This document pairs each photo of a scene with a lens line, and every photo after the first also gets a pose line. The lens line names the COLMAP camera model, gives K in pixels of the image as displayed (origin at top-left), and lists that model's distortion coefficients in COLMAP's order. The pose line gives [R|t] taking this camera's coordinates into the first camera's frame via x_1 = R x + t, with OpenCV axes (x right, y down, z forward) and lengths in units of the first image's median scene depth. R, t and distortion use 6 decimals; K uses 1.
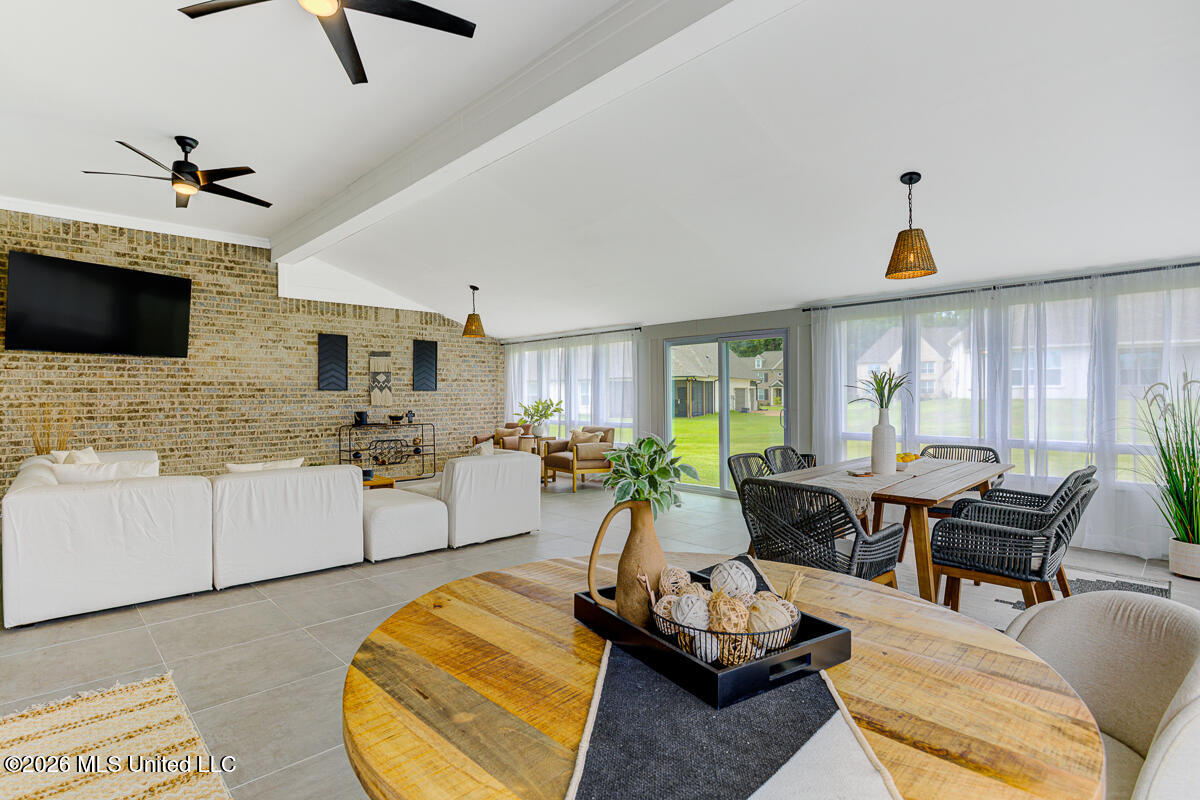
lens RADIAL K [[592.9, 0, 599.5], [0, 592.9, 396.4], [0, 0, 1]] dist [-0.000014, 0.000124]
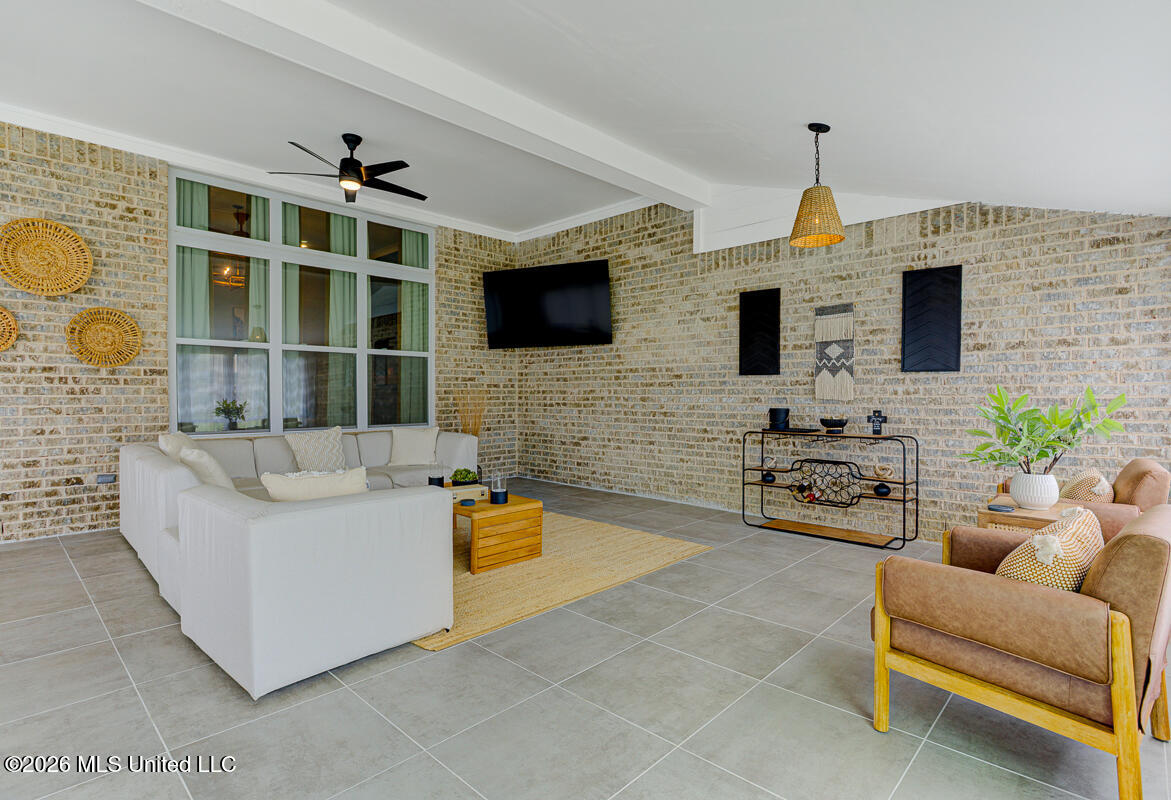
lens RADIAL K [[581.9, 0, 585.0], [0, 581.9, 400.3], [0, 0, 1]] dist [-0.000338, 0.000067]
pose [[0.040826, 0.015686, -0.999043, 0.204859], [-0.005788, 0.999864, 0.015462, 0.009775], [0.999149, 0.005151, 0.040912, 0.824195]]
